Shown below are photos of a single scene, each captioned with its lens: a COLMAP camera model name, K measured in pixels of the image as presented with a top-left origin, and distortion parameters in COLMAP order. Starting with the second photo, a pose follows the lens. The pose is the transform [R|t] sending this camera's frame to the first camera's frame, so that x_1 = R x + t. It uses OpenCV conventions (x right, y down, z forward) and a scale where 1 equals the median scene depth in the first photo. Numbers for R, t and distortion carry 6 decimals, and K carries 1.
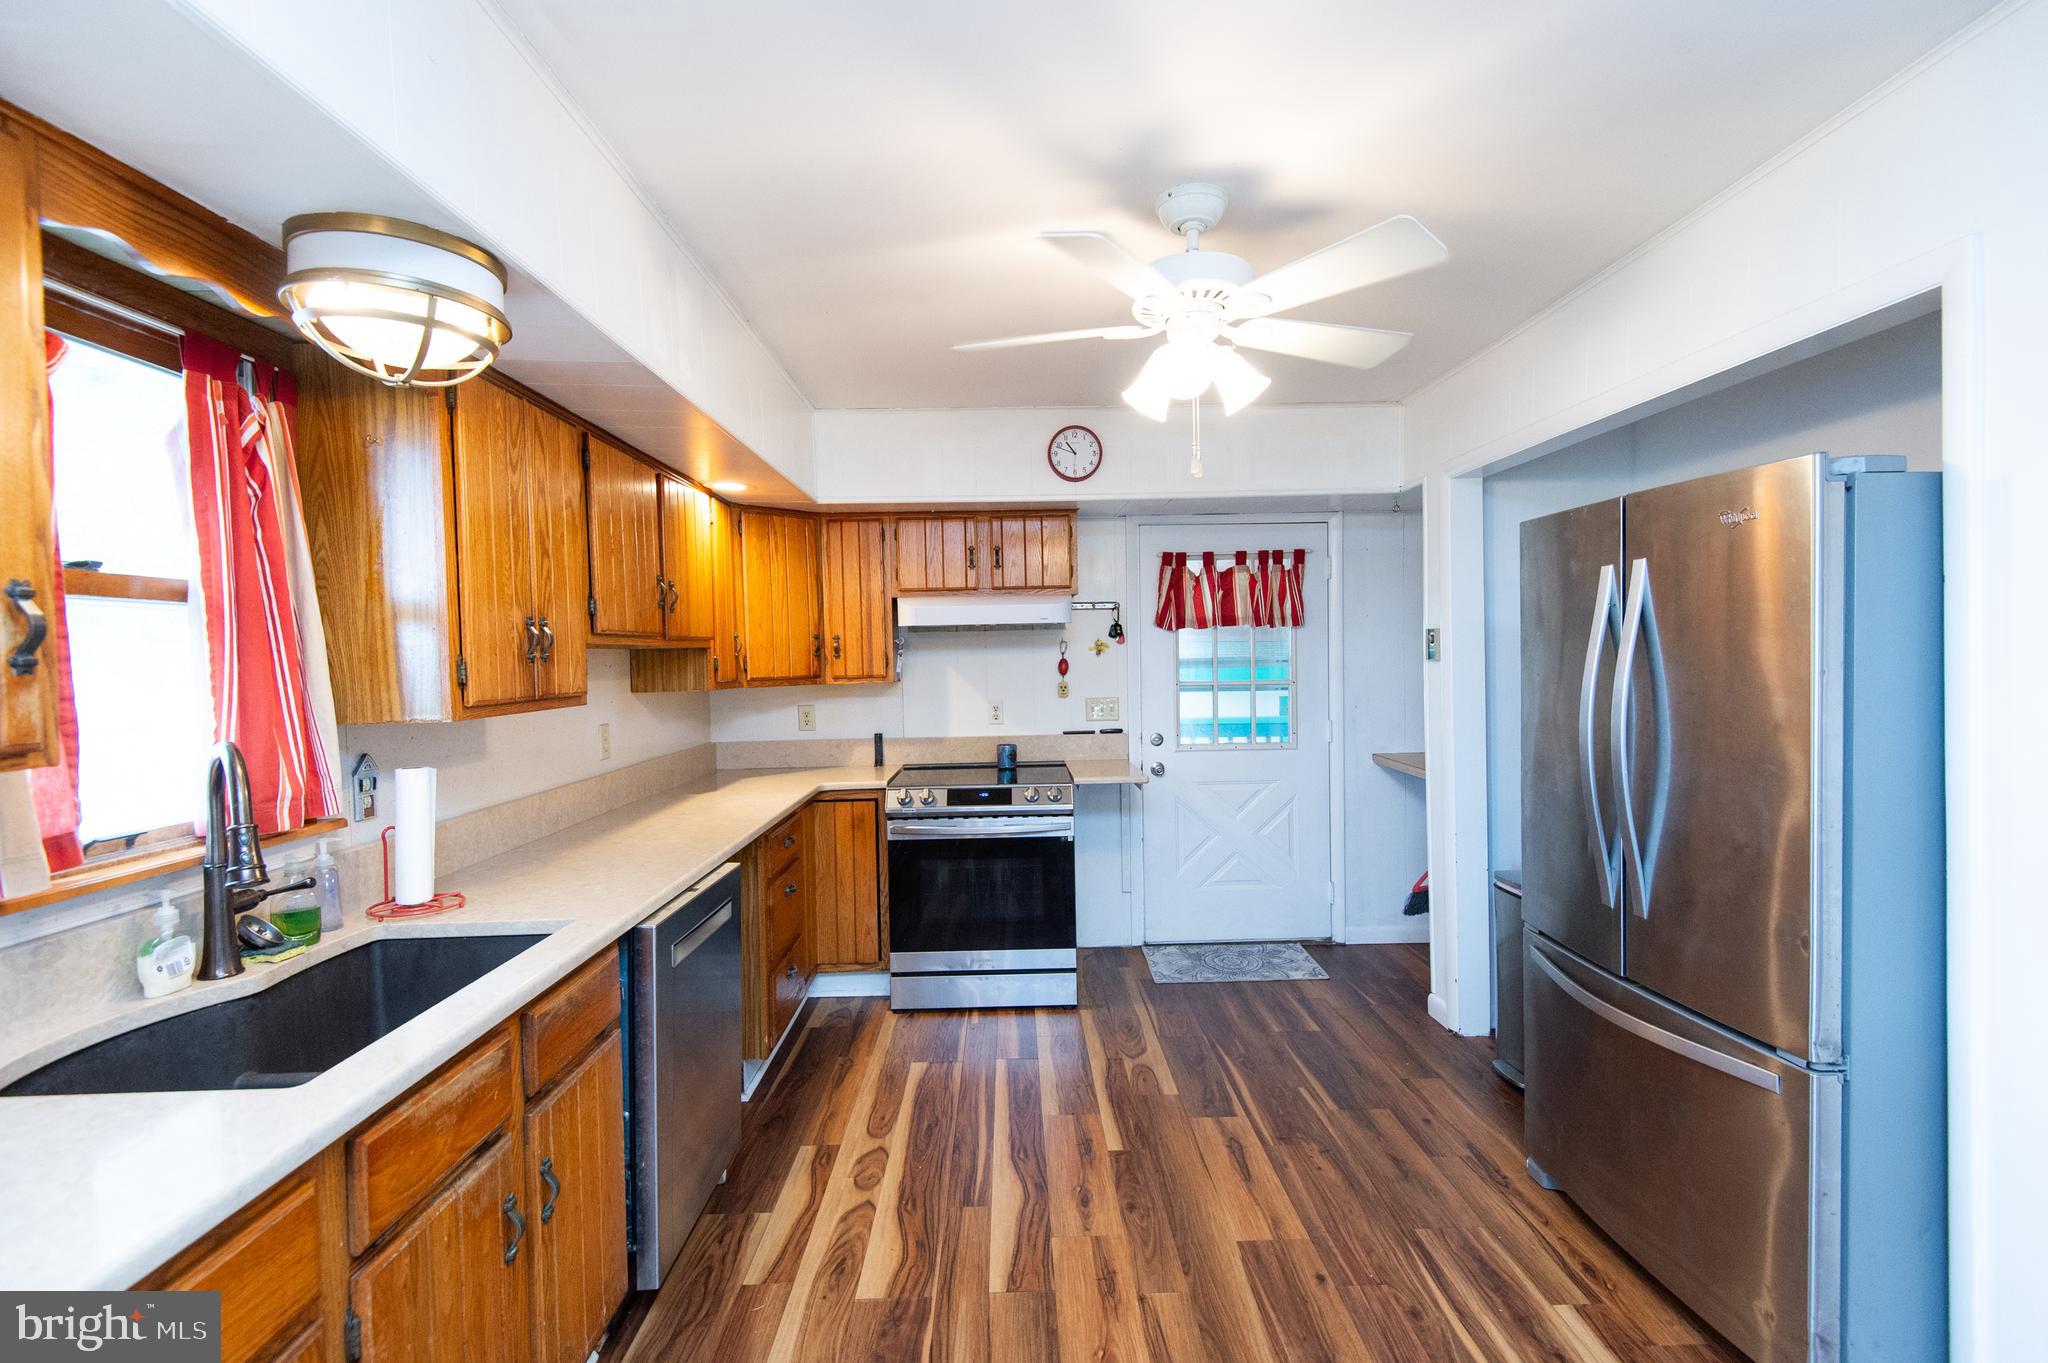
lens RADIAL K [[936.6, 0, 1024.0], [0, 936.6, 681.5], [0, 0, 1]] dist [0.040513, -0.026568]
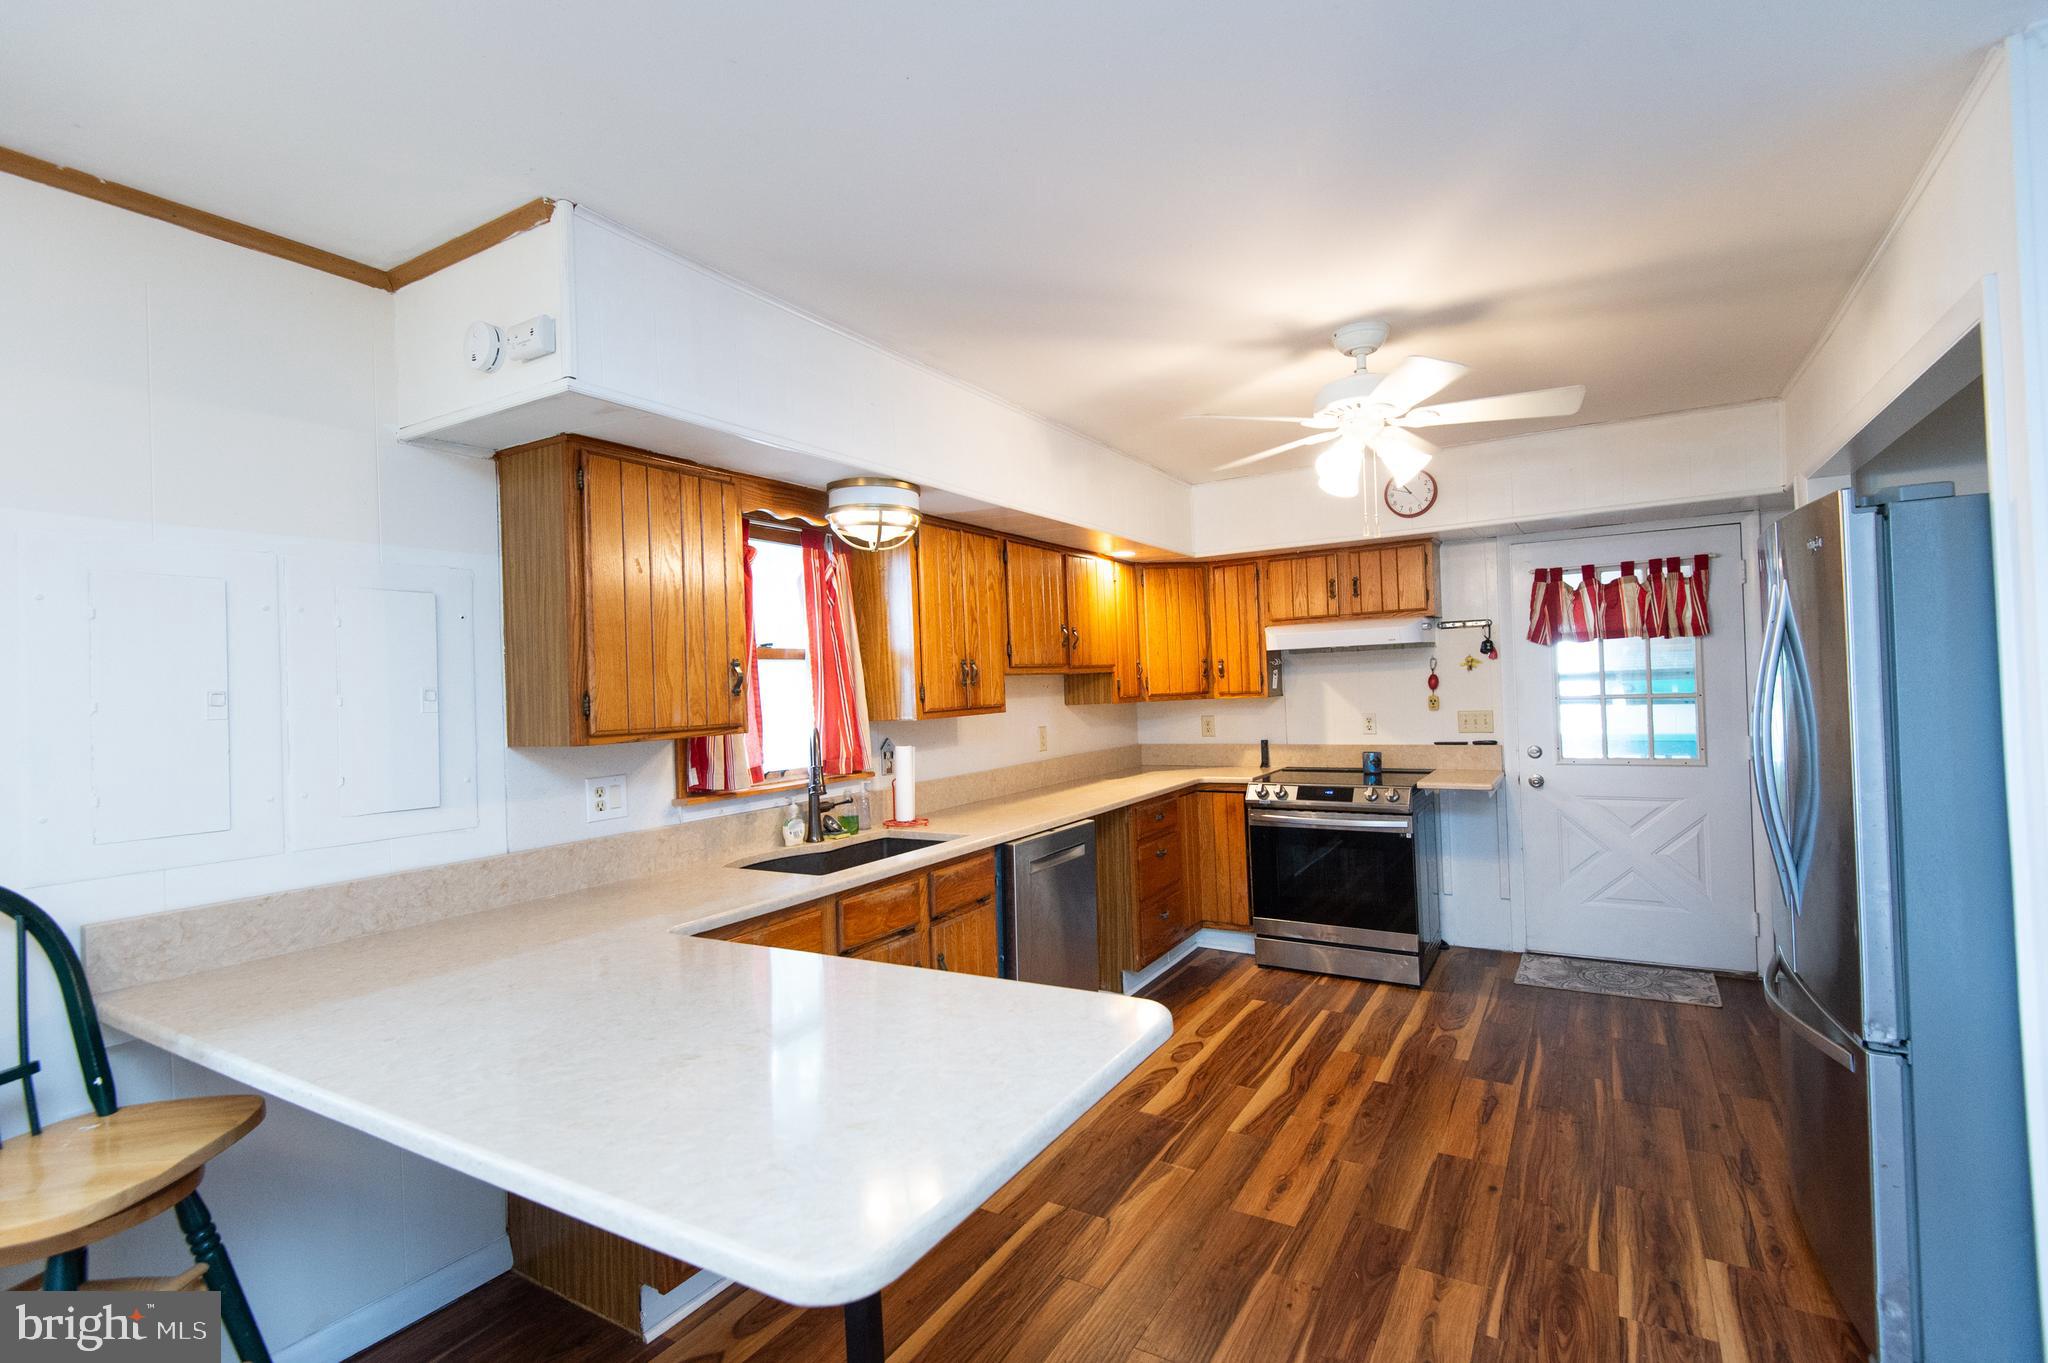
lens RADIAL K [[936.6, 0, 1024.0], [0, 936.6, 681.5], [0, 0, 1]] dist [0.040513, -0.026568]
pose [[0.843189, -0.012970, -0.537461, 0.317490], [0.004700, 0.999849, -0.016754, -0.000163], [0.537597, 0.011601, 0.843122, -0.237734]]
